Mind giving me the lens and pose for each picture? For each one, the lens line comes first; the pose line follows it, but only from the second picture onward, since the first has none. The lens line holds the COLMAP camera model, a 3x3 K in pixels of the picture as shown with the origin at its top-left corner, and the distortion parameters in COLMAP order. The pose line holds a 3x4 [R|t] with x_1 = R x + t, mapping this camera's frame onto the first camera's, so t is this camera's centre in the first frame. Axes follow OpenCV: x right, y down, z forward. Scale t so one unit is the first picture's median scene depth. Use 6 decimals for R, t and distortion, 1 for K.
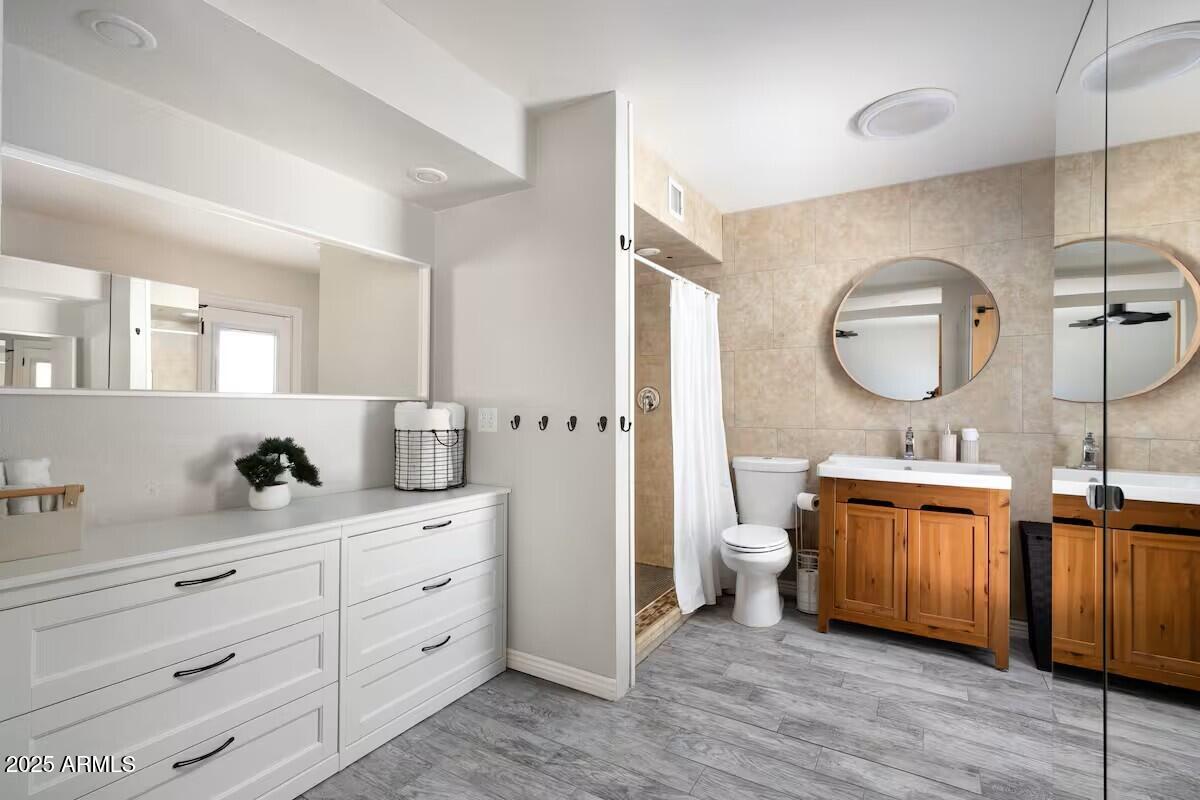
lens RADIAL K [[554.2, 0, 600.0], [0, 554.2, 400.0], [0, 0, 1]] dist [0.001728, 0.000423]
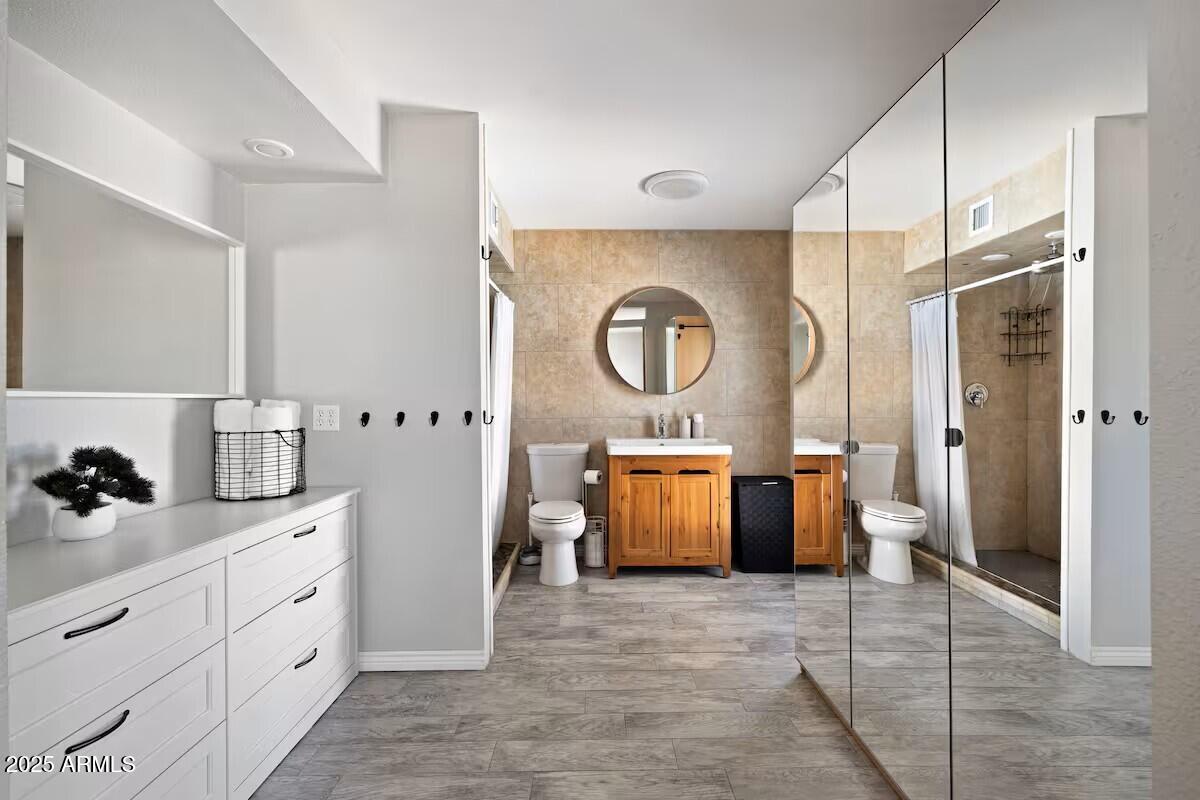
lens RADIAL K [[536.8, 0, 600.0], [0, 536.8, 400.0], [0, 0, 1]] dist [-0.000616, 0.000027]
pose [[0.847898, -0.012667, 0.530008, -0.303682], [0.007881, 0.999905, 0.011288, -0.001271], [-0.530101, -0.005394, 0.847918, -0.020408]]
